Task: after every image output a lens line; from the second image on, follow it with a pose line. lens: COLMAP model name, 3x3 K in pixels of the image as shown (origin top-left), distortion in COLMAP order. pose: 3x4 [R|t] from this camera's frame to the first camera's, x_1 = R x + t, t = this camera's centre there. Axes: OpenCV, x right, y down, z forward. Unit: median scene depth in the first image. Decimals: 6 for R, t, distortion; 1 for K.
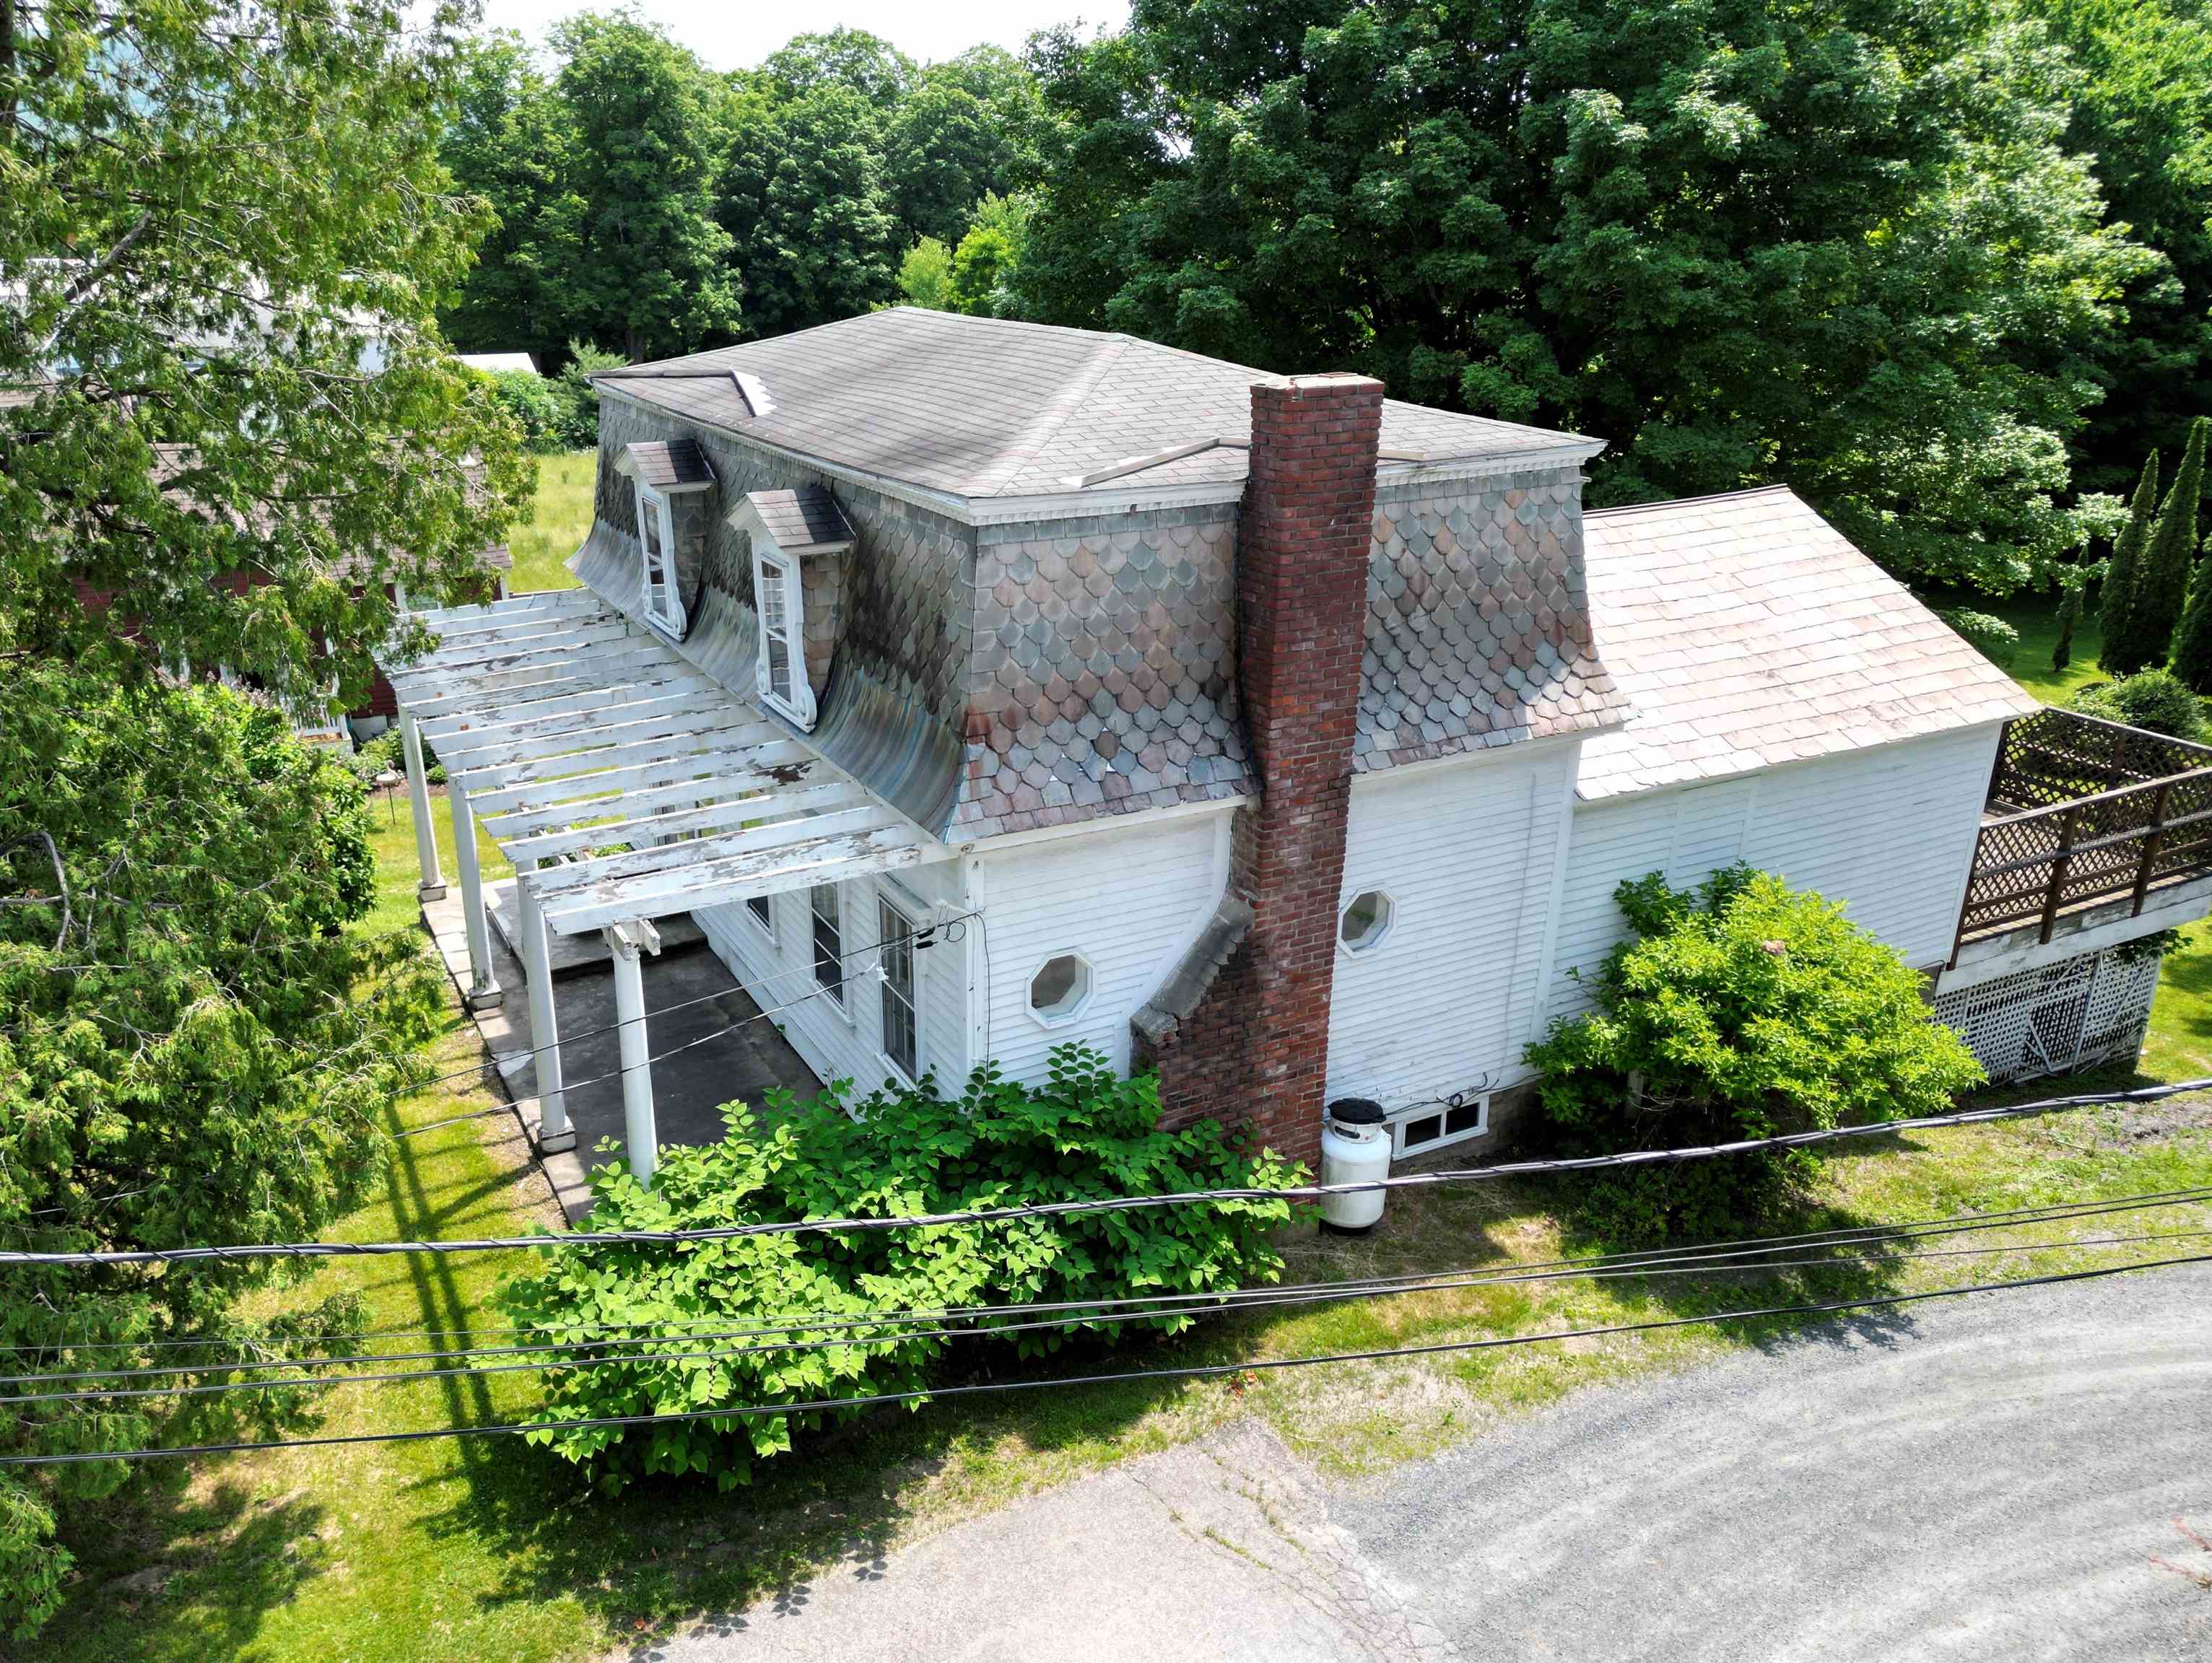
lens RADIAL K [[1655.5, 0, 1106.0], [0, 1655.5, 831.5], [0, 0, 1]] dist [0.069897, 0.000164]
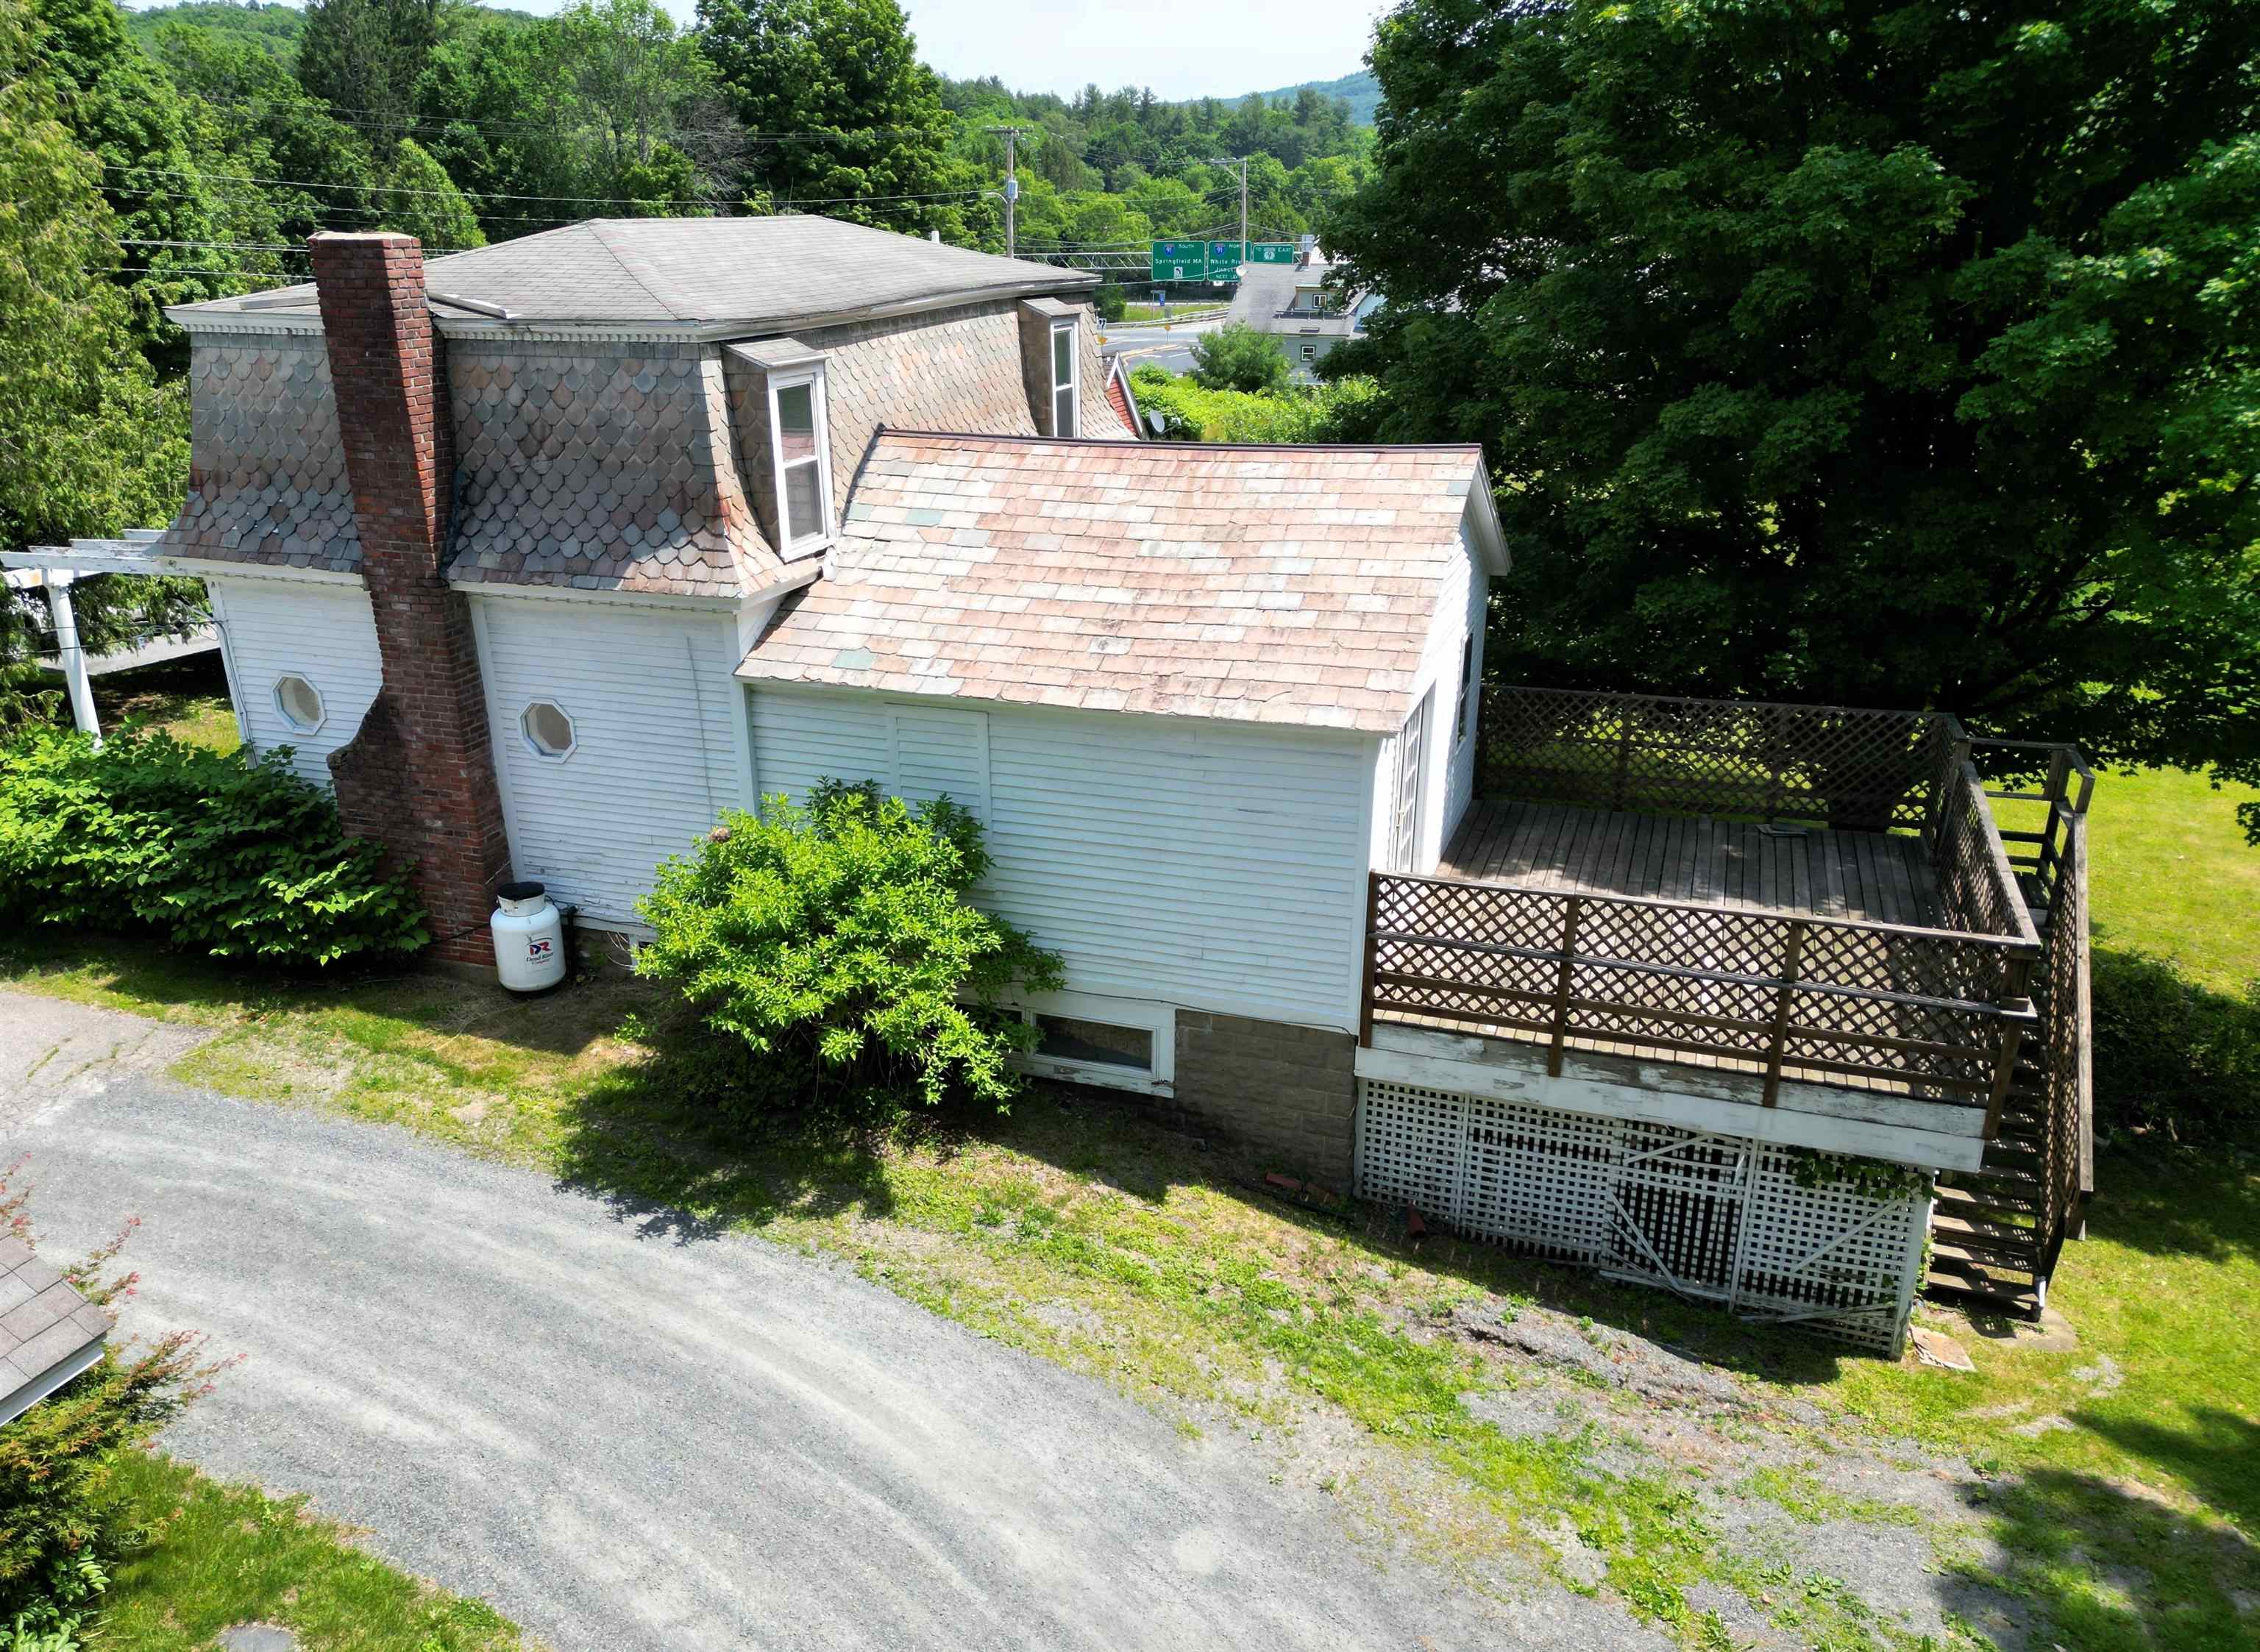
lens RADIAL K [[1656.4, 0, 1130.0], [0, 1656.4, 826.0], [0, 0, 1]] dist [0.005255, 0.001702]
pose [[0.713709, 0.245630, -0.655961, 1.222134], [-0.250265, 0.964104, 0.088719, -0.085437], [0.654207, 0.100845, 0.749562, 0.416289]]
